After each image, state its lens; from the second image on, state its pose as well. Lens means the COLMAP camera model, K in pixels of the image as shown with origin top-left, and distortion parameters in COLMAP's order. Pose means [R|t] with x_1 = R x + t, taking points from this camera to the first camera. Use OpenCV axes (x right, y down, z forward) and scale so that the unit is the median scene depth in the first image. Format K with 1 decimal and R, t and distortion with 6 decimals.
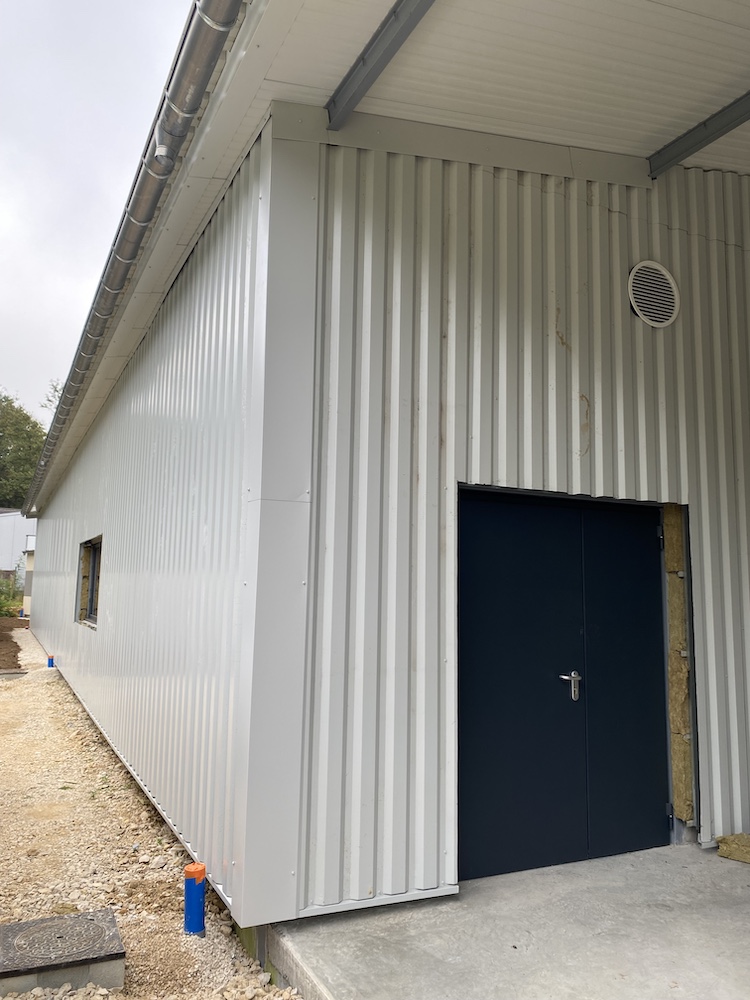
lens RADIAL K [[762.1, 0, 350.2], [0, 762.1, 500.4], [0, 0, 1]] dist [0.009851, 0.007386]
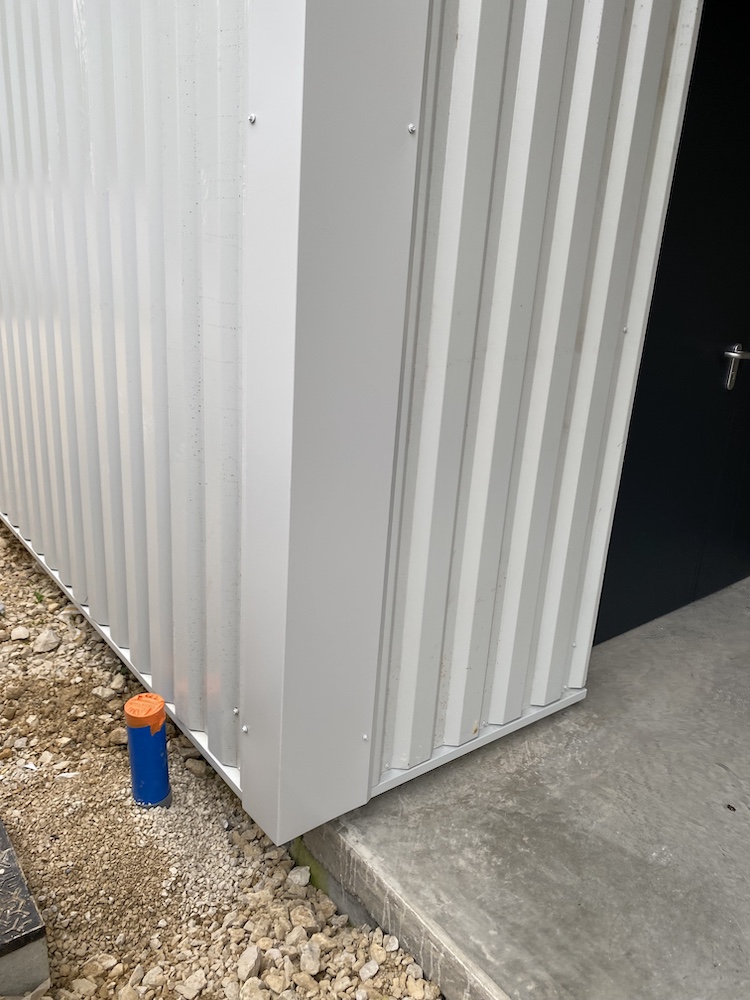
lens RADIAL K [[782.0, 0, 372.7], [0, 782.0, 495.4], [0, 0, 1]] dist [0.006668, 0.002636]
pose [[0.973163, -0.032948, 0.227744, -0.168355], [-0.068039, 0.904246, 0.421556, 0.104394], [-0.219826, -0.425738, 0.877738, 0.545811]]
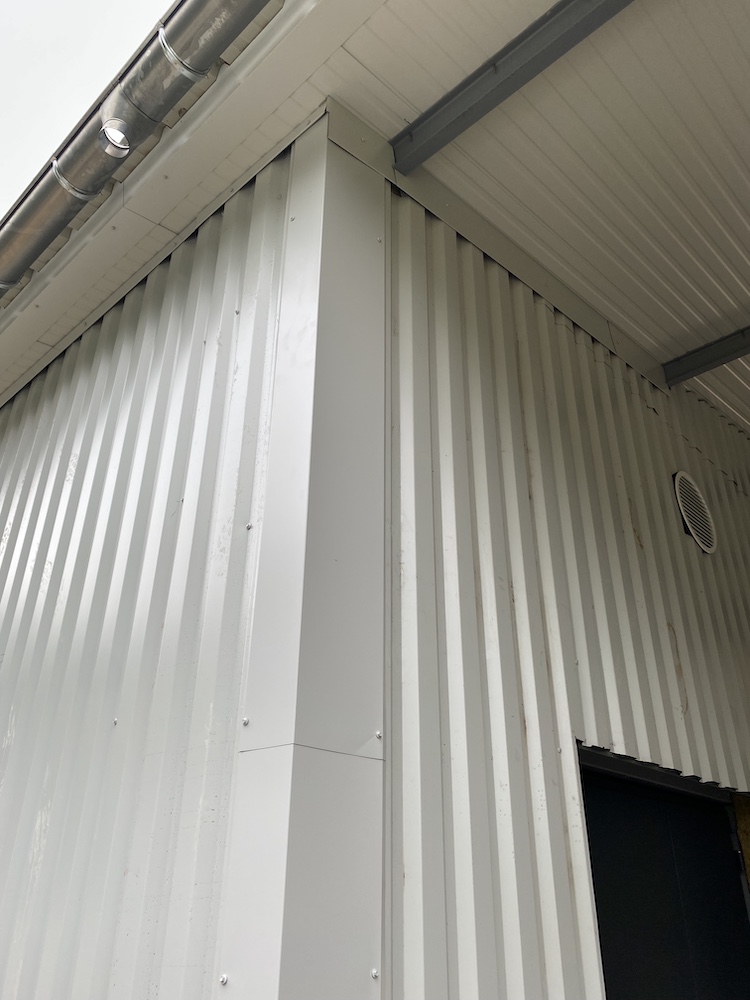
lens RADIAL K [[782.0, 0, 372.7], [0, 782.0, 495.4], [0, 0, 1]] dist [0.006668, 0.002636]
pose [[0.930949, 0.163236, 0.326632, -0.226476], [-0.035042, 0.930325, -0.365057, 0.025176], [-0.363464, 0.328404, 0.871805, 0.523078]]
